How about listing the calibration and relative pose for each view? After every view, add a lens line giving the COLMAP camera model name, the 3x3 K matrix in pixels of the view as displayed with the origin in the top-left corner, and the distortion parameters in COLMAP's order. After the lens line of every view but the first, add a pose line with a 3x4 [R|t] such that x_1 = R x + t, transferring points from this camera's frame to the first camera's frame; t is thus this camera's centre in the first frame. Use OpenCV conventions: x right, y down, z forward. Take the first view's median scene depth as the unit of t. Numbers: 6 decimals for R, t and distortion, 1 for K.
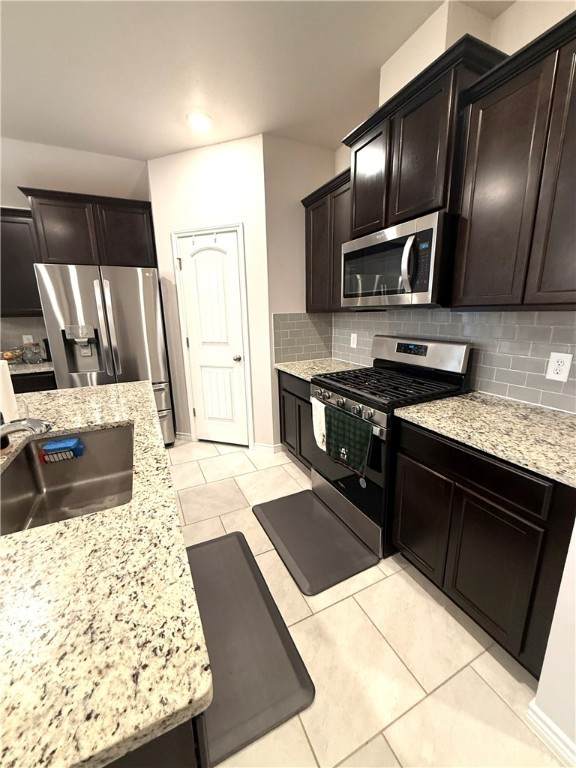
lens RADIAL K [[302.7, 0, 288.0], [0, 302.7, 384.9], [0, 0, 1]] dist [-0.001718, -0.000188]
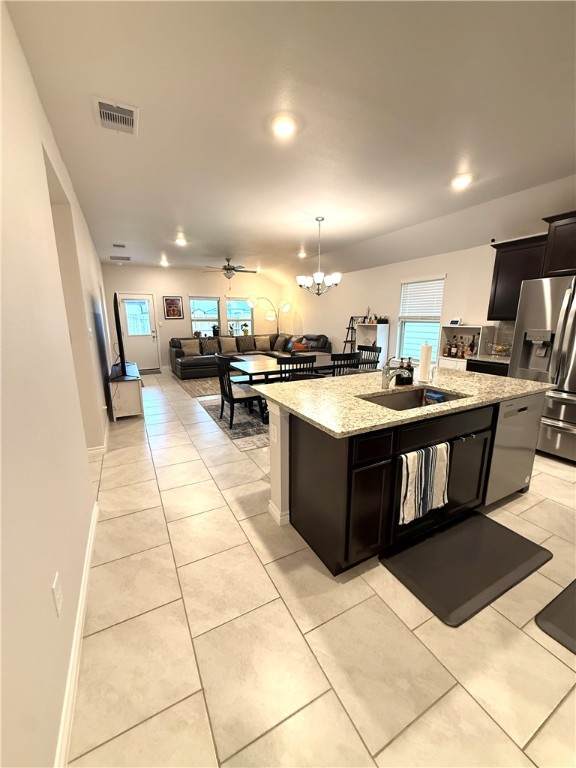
lens RADIAL K [[302.7, 0, 287.9], [0, 302.7, 384.1], [0, 0, 1]] dist [-0.001718, -0.000188]
pose [[0.035518, 0.225555, -0.973583, 0.903032], [-0.225996, 0.950774, 0.212026, -0.046594], [0.973480, 0.212495, 0.084744, 0.001671]]
